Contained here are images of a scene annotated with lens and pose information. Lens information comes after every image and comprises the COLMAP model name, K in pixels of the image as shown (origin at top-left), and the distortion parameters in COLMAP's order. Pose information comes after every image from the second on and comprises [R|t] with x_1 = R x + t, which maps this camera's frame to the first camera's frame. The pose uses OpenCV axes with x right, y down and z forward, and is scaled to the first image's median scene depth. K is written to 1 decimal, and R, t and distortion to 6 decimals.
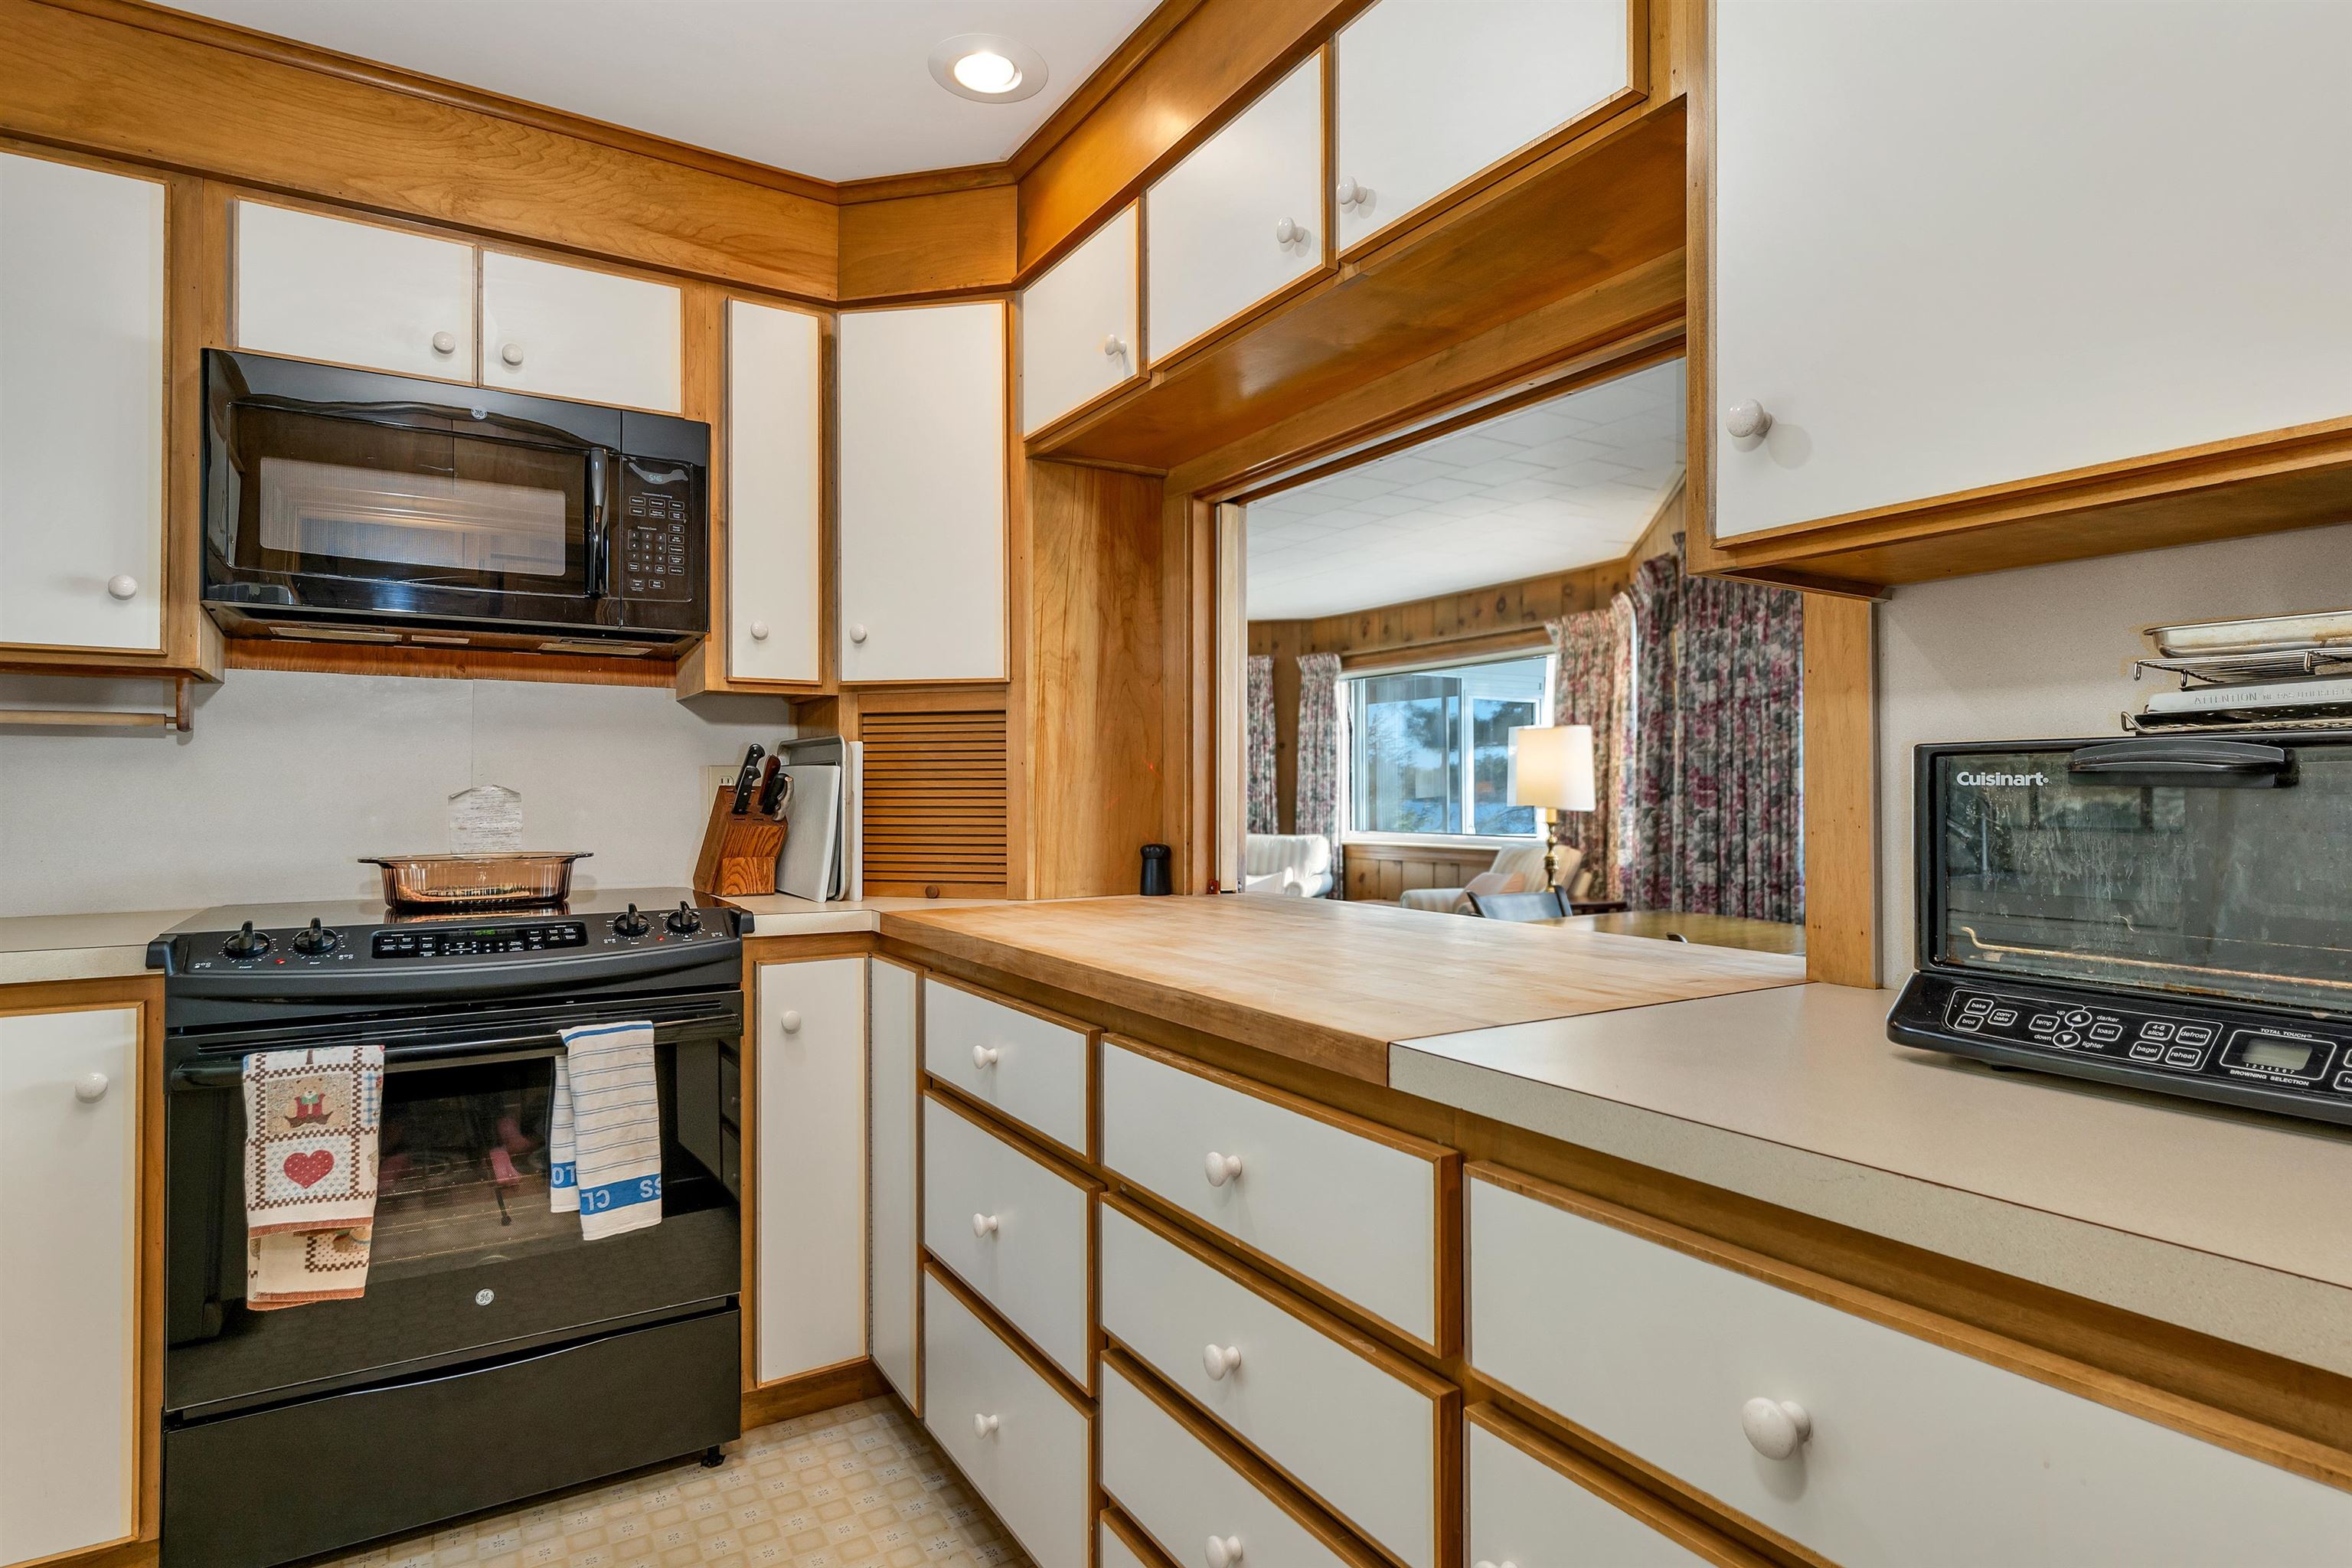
lens RADIAL K [[1232.3, 0, 1158.9], [0, 1232.3, 783.9], [0, 0, 1]] dist [-0.008664, -0.002807]
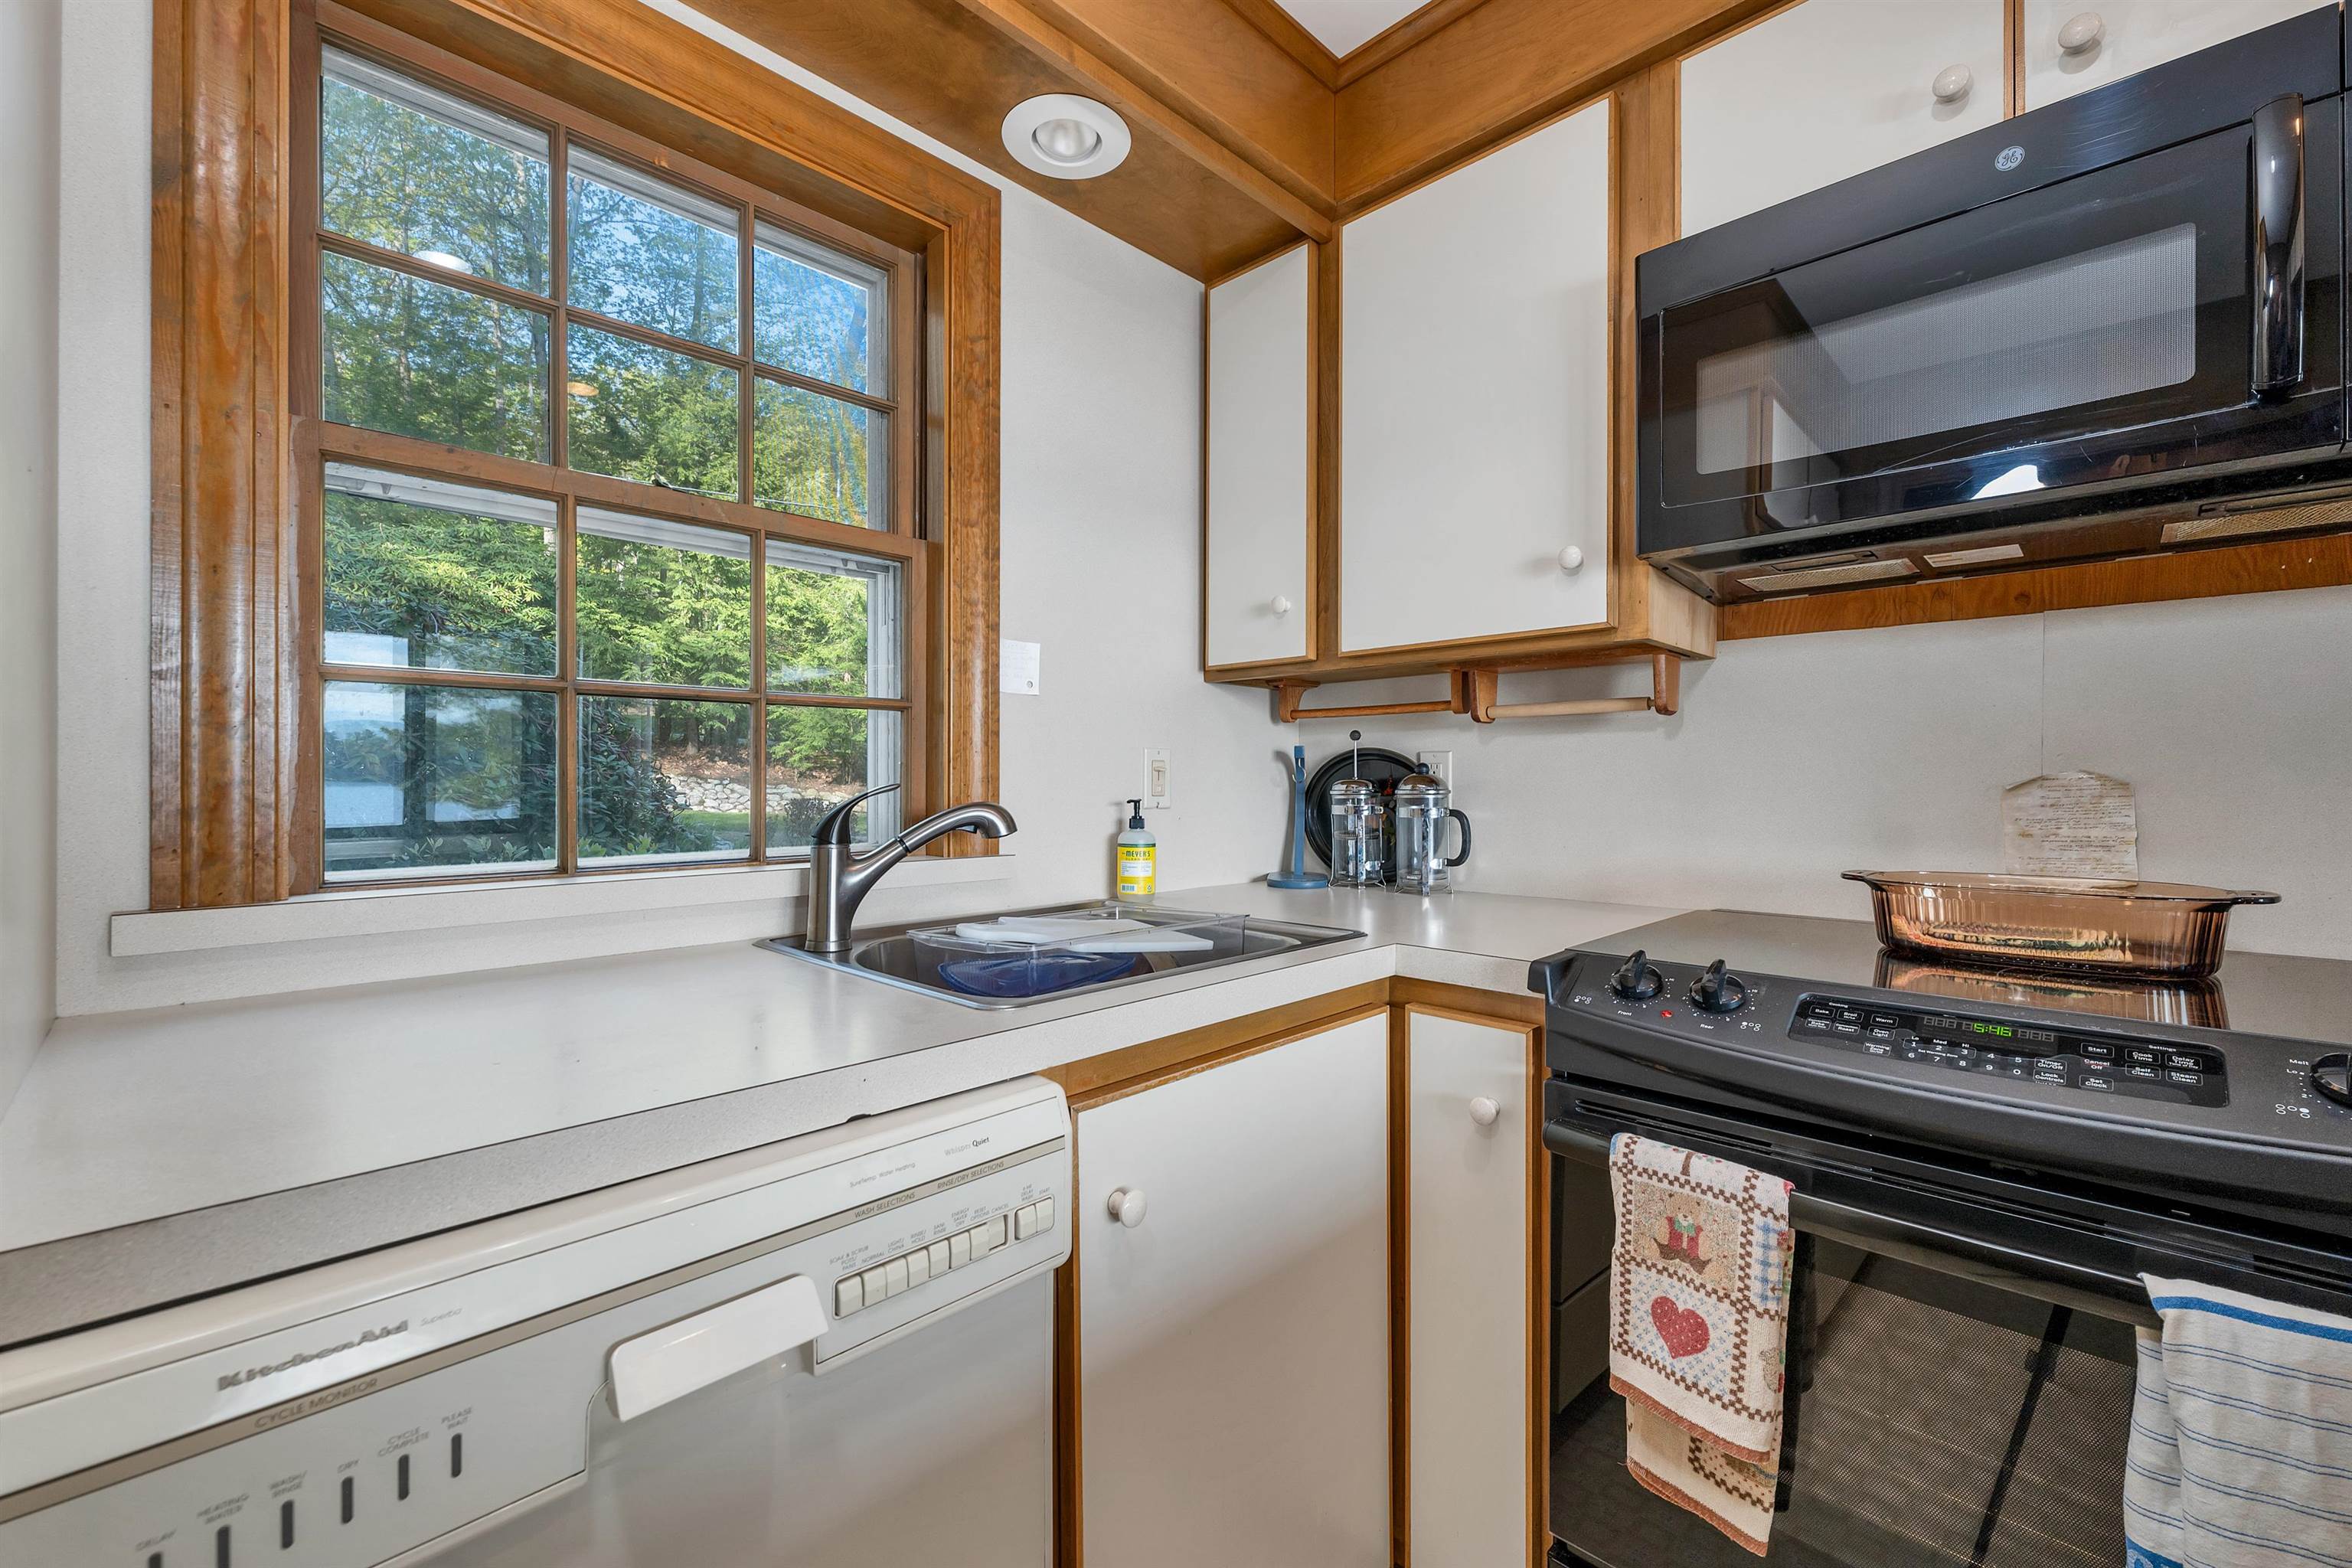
lens RADIAL K [[994.6, 0, 1175.0], [0, 994.6, 785.9], [0, 0, 1]] dist [0.003047, -0.000514]
pose [[0.255133, -0.000315, -0.966906, -0.208564], [0.006301, 0.999979, 0.001337, 0.006624], [0.966885, -0.006433, 0.255130, 0.539466]]
